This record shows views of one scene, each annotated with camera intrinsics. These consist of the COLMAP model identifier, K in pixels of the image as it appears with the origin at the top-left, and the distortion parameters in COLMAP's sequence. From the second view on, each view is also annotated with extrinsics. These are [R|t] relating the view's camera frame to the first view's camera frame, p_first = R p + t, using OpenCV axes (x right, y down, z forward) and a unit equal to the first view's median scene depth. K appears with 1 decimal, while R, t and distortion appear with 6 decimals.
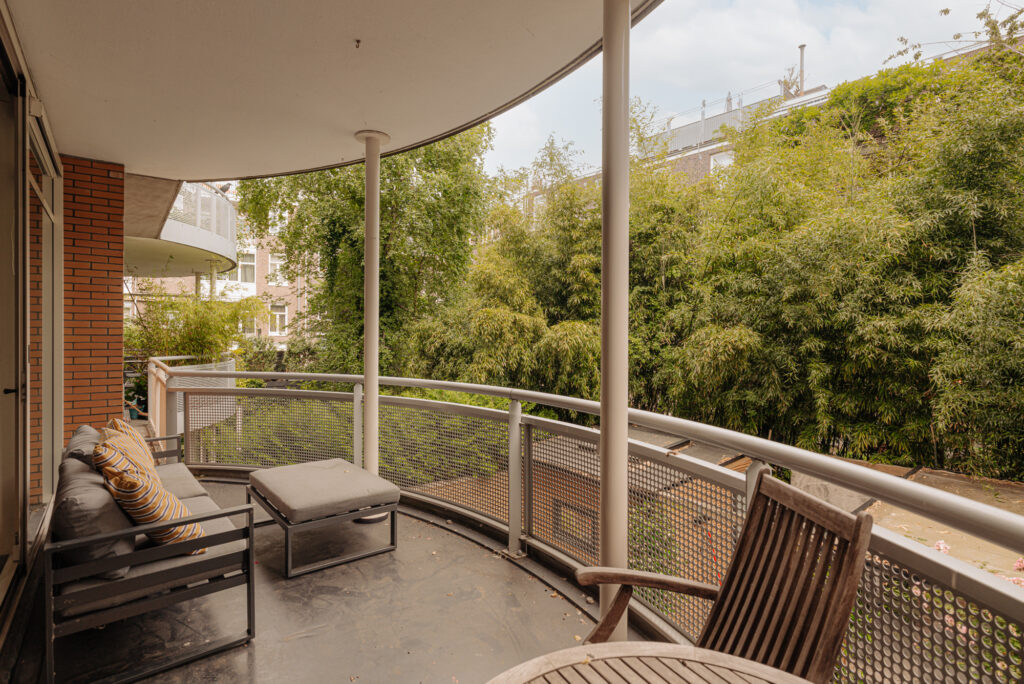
lens RADIAL K [[529.1, 0, 512.0], [0, 529.1, 342.0], [0, 0, 1]] dist [-0.003009, 0.000004]
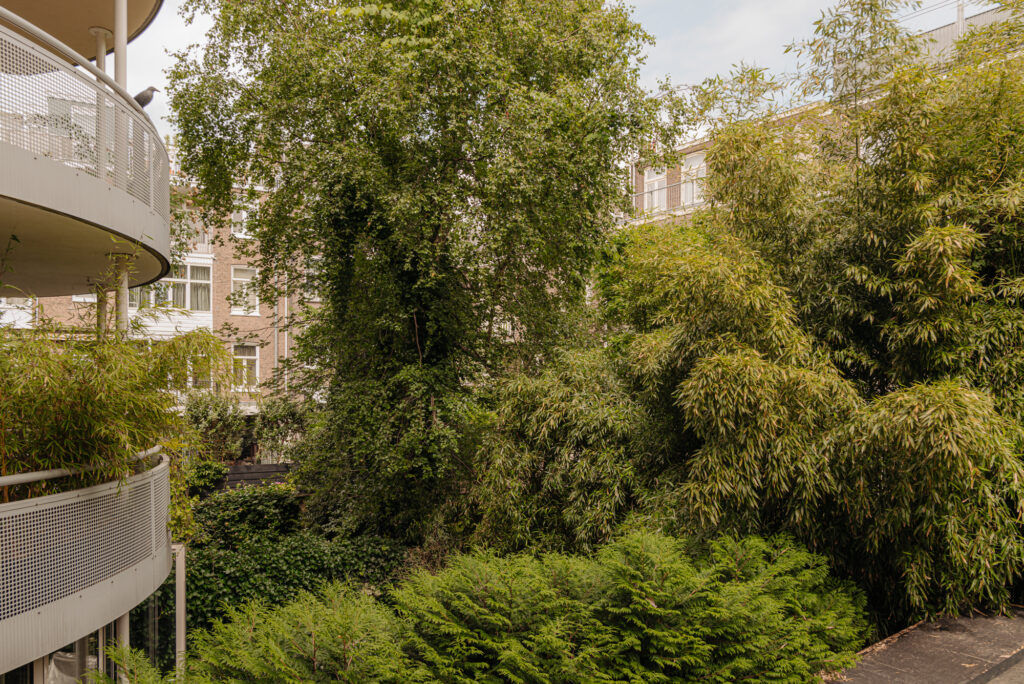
lens RADIAL K [[737.8, 0, 499.4], [0, 737.8, 400.4], [0, 0, 1]] dist [-0.000863, -0.001563]
pose [[0.996679, 0.000354, -0.081424, -0.179273], [0.000435, 0.999953, 0.009673, -0.031500], [0.081424, -0.009677, 0.996633, 0.379345]]
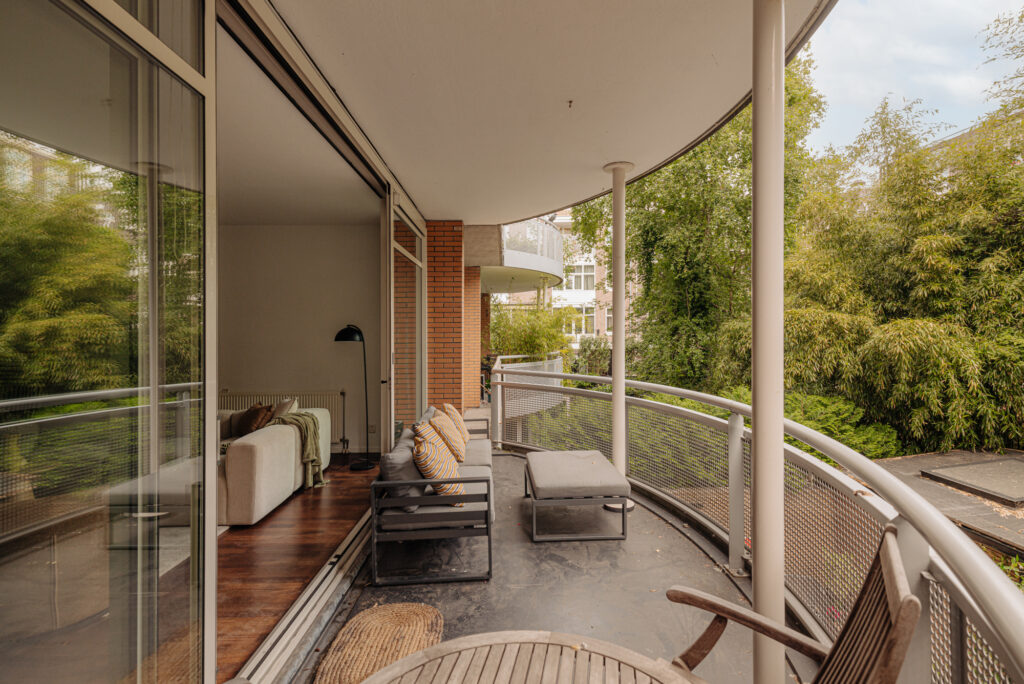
lens RADIAL K [[503.8, 0, 512.0], [0, 503.8, 342.0], [0, 0, 1]] dist [-0.001728, -0.000474]
pose [[0.806113, -0.000968, -0.591761, 0.072321], [0.004152, 0.999983, 0.004021, -0.009104], [0.591747, -0.005698, 0.806104, 0.002879]]
